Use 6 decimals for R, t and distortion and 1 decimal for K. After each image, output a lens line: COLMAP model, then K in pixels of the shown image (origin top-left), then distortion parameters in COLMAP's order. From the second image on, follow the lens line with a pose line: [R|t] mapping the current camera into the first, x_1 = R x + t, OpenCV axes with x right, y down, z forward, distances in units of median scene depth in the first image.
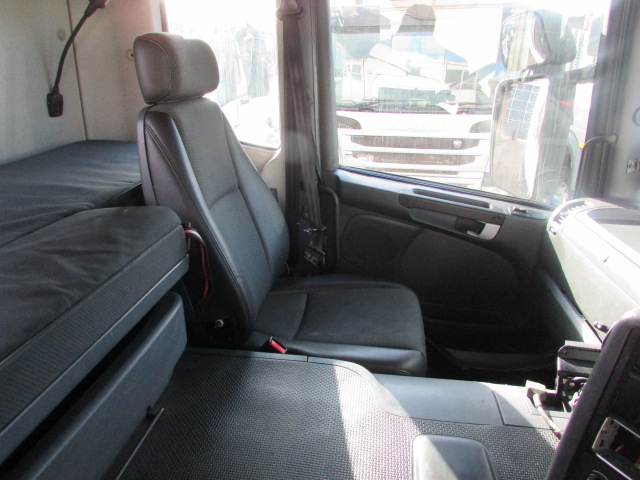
lens RADIAL K [[458.2, 0, 315.4], [0, 458.2, 241.2], [0, 0, 1]] dist [-0.022682, 0.006824]
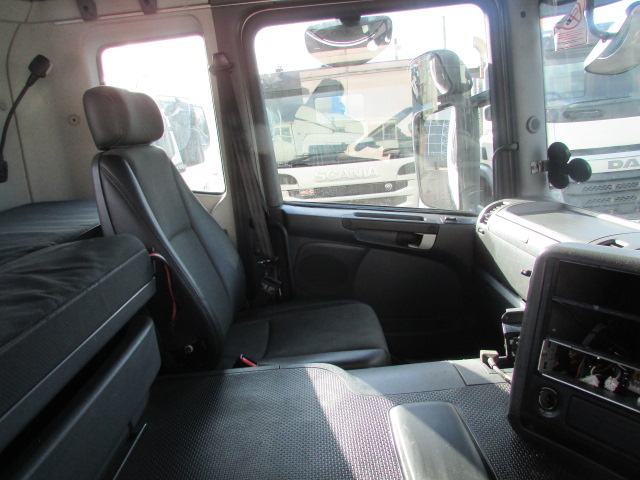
lens RADIAL K [[459.0, 0, 316.8], [0, 459.0, 236.8], [0, 0, 1]] dist [-0.023287, 0.000267]
pose [[0.984064, -0.122411, 0.128971, -0.023556], [0.139916, 0.980669, -0.136791, 0.089631], [-0.109733, 0.152656, 0.982168, -0.058462]]
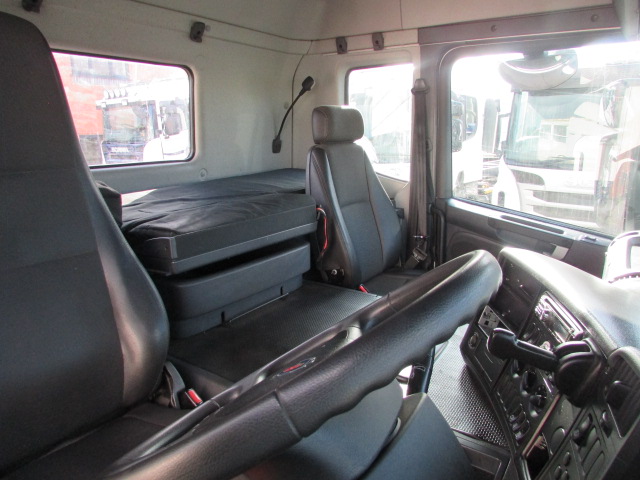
lens RADIAL K [[458.2, 0, 315.4], [0, 458.2, 241.2], [0, 0, 1]] dist [-0.022682, 0.006824]
pose [[0.895309, 0.111000, -0.431394, 0.350447], [-0.161409, 0.983481, -0.081931, 0.173710], [0.415173, 0.142985, 0.898436, -0.439104]]
